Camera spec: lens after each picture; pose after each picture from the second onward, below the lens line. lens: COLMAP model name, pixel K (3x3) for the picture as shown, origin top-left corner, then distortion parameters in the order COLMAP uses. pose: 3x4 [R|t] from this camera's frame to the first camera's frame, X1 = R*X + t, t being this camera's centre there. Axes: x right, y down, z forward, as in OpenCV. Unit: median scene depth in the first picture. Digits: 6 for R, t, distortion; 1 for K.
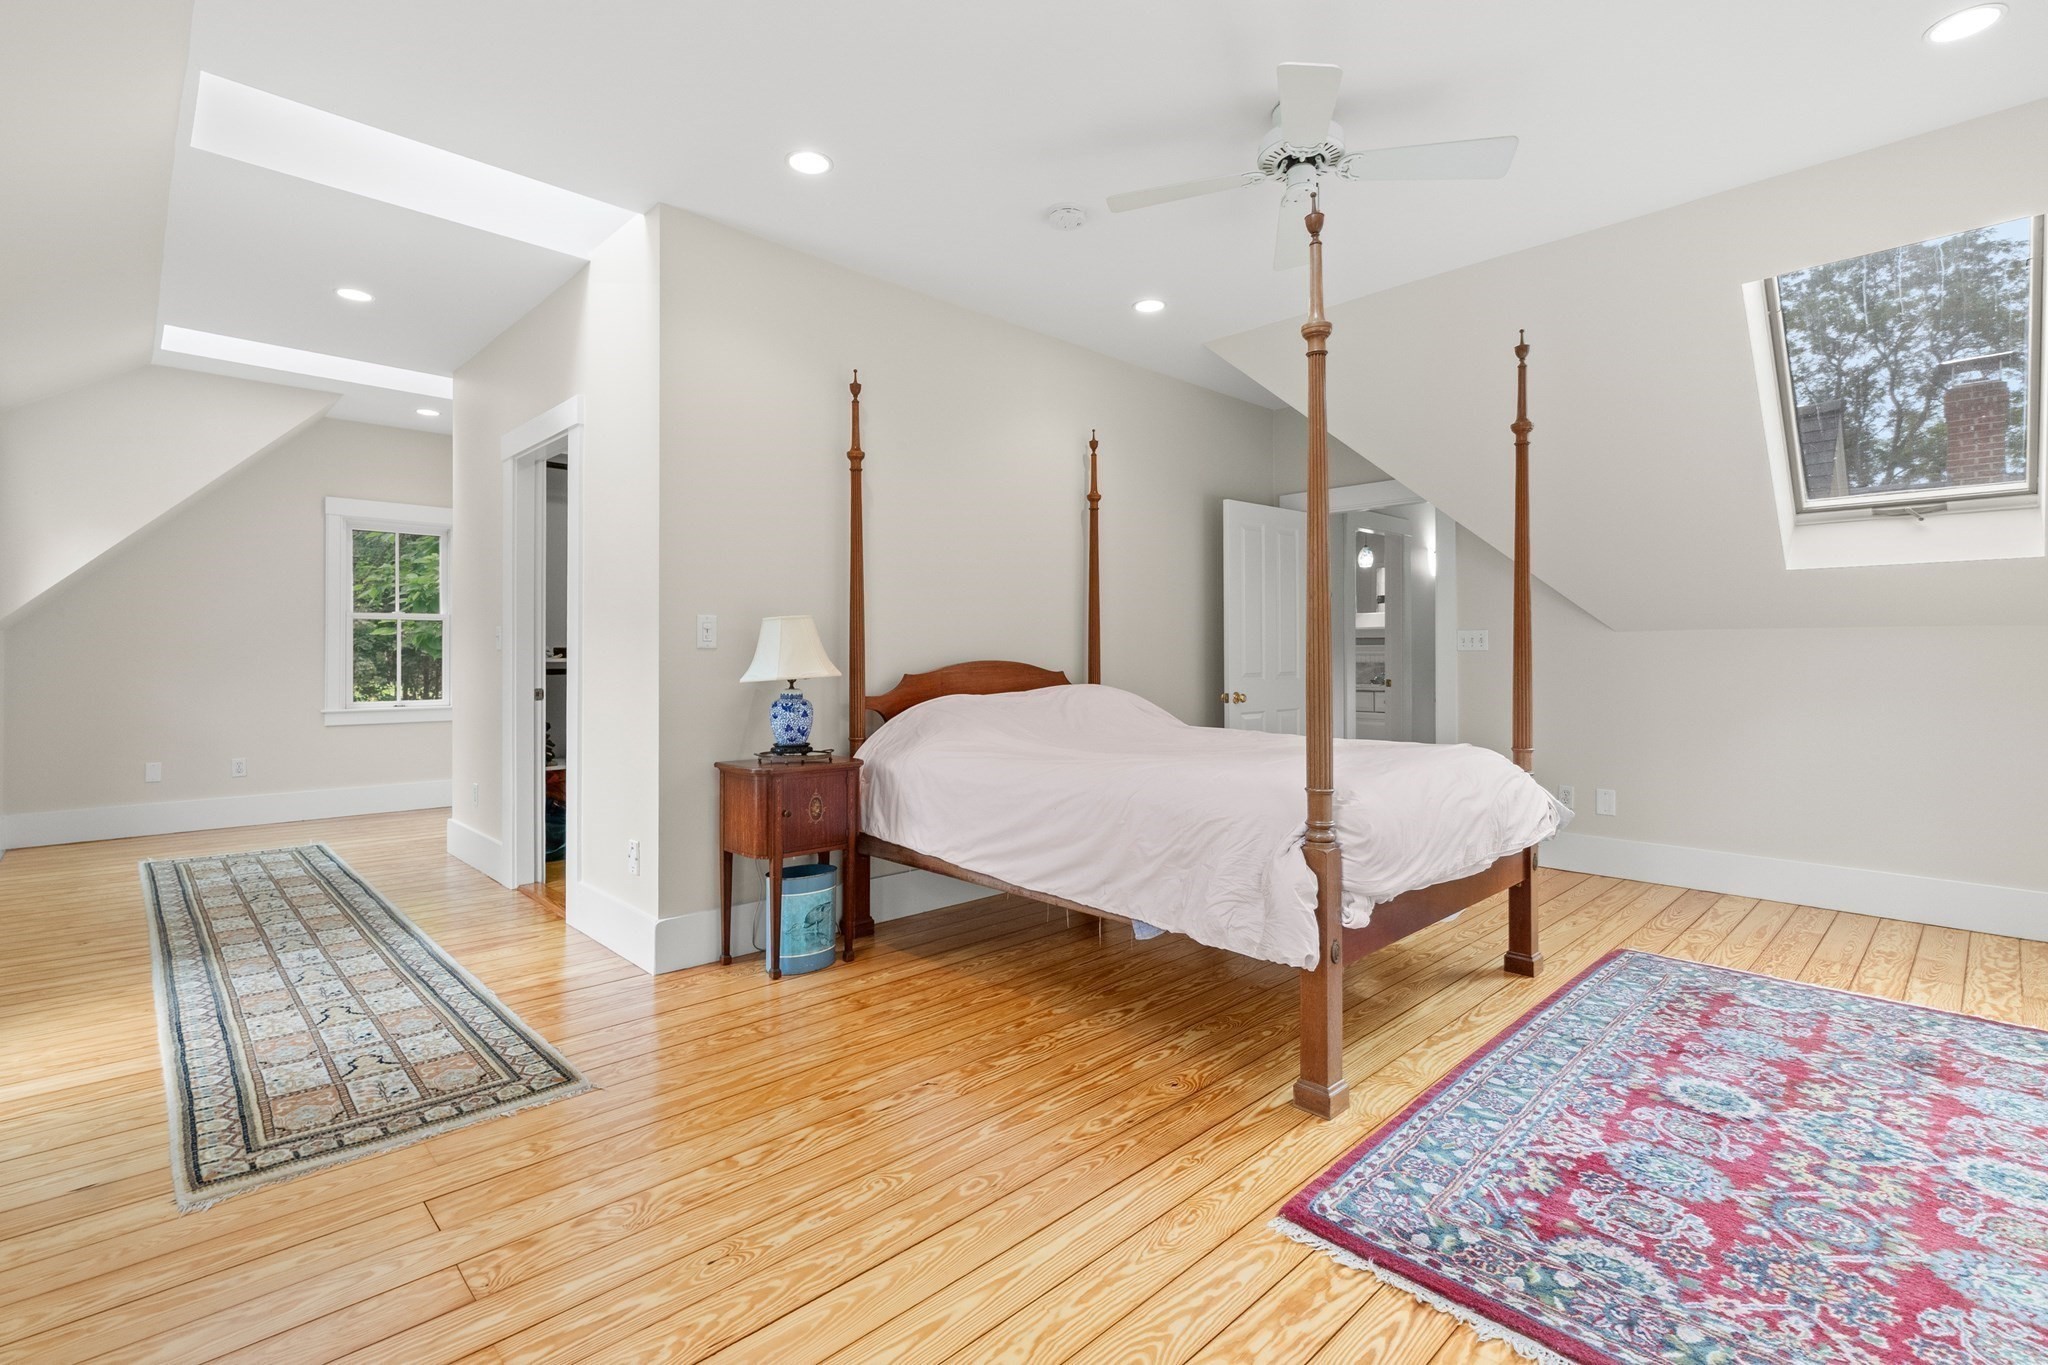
lens RADIAL K [[946.5, 0, 1027.9], [0, 946.5, 669.4], [0, 0, 1]] dist [0.000881, 0.000292]
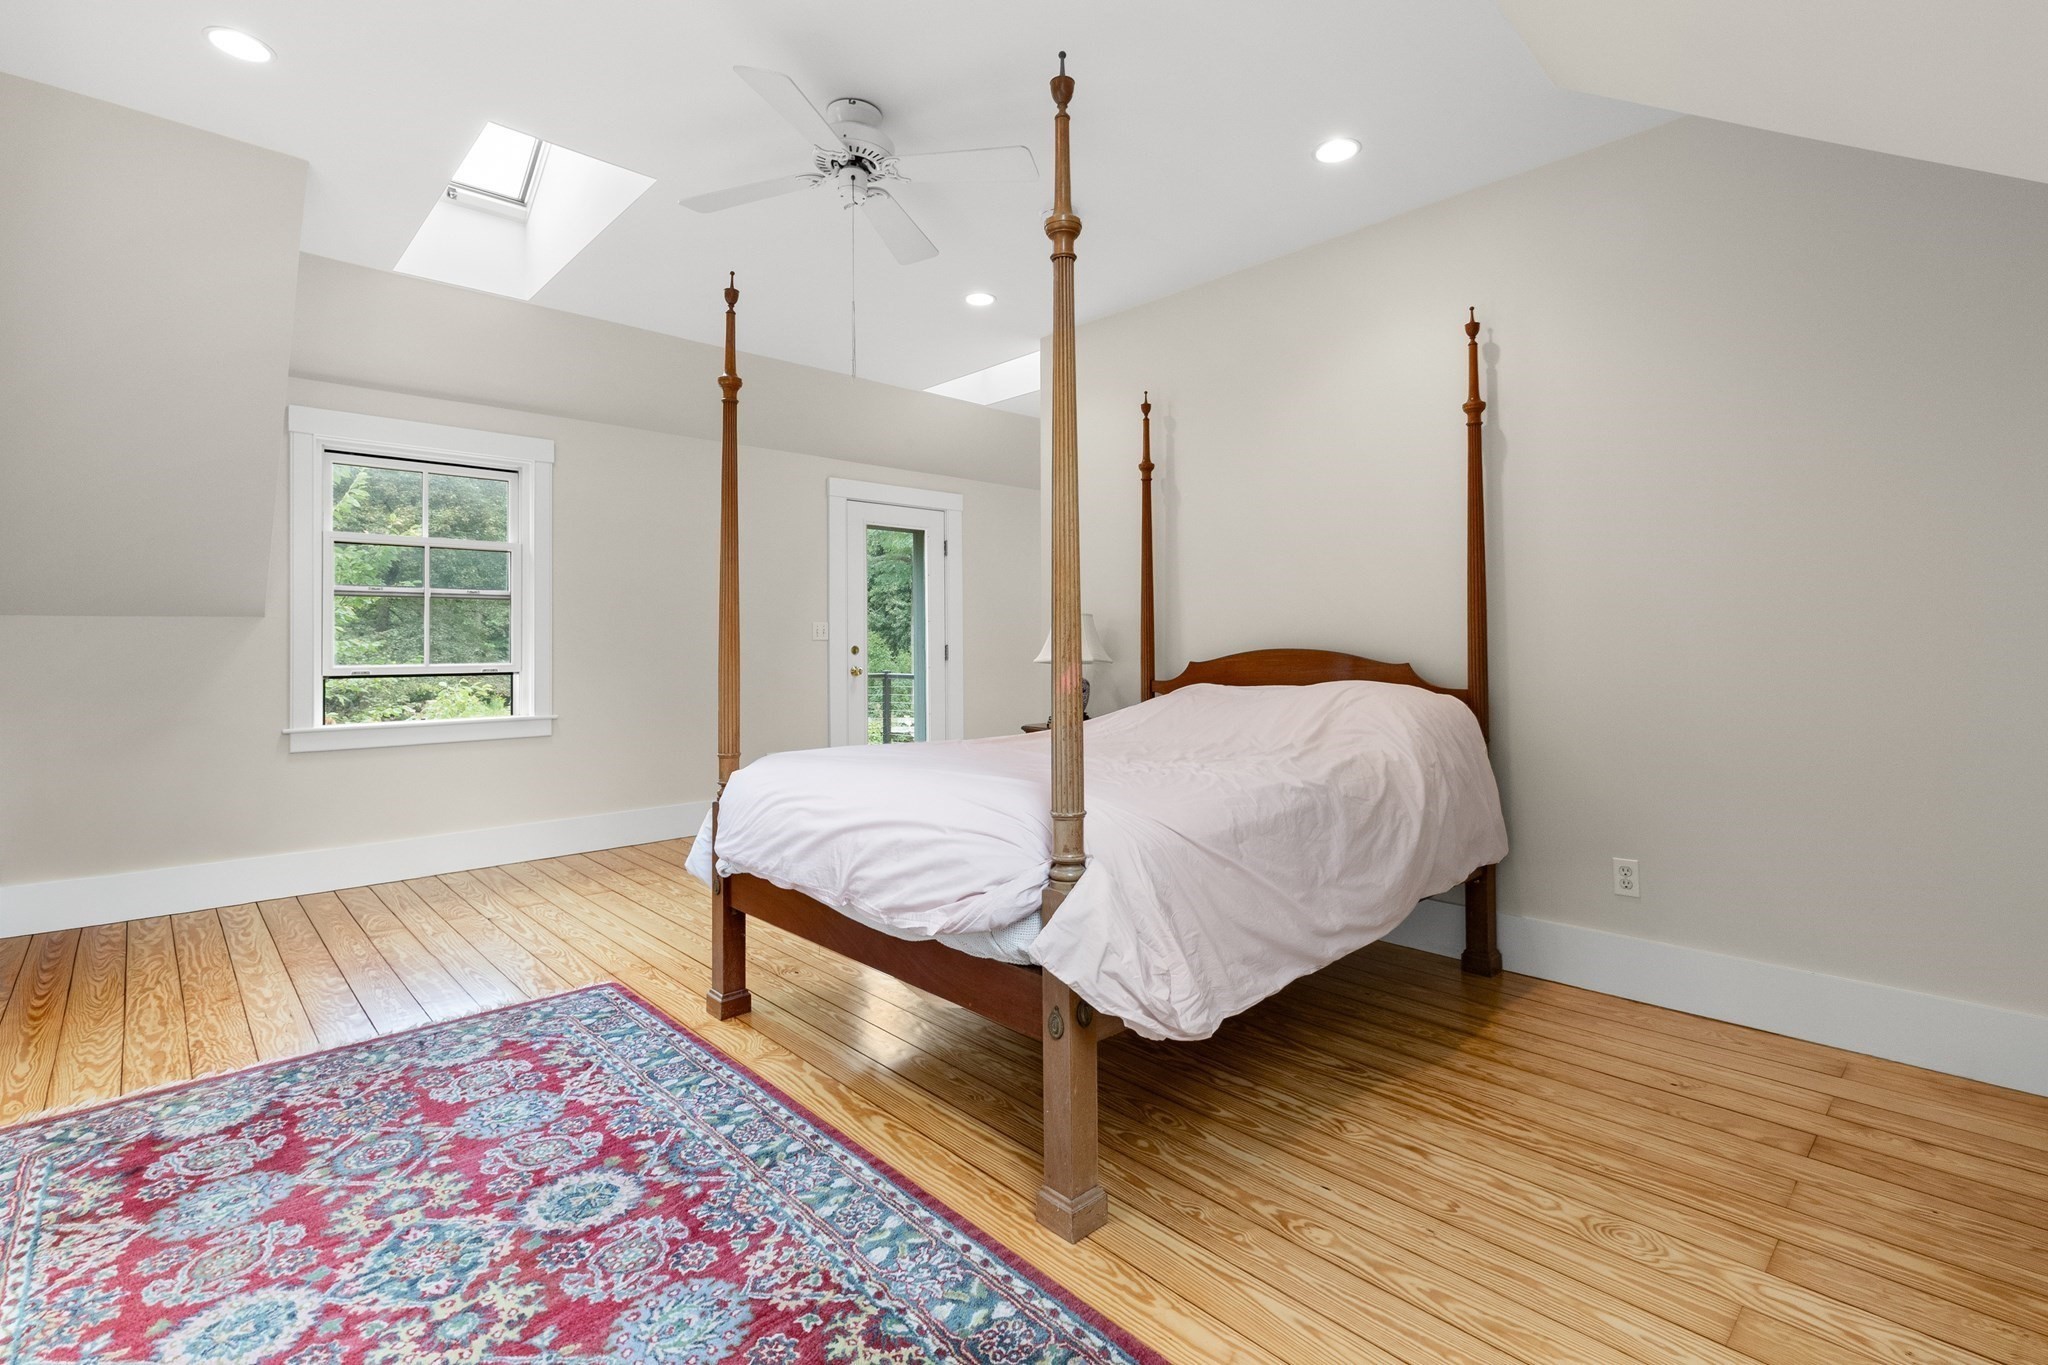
lens RADIAL K [[946.5, 0, 1027.8], [0, 946.5, 670.2], [0, 0, 1]] dist [0.000881, 0.000292]
pose [[-0.019567, 0.028444, -0.999404, 1.738365], [-0.009824, 0.999542, 0.028640, -0.026361], [0.999760, 0.010379, -0.019278, 1.605525]]
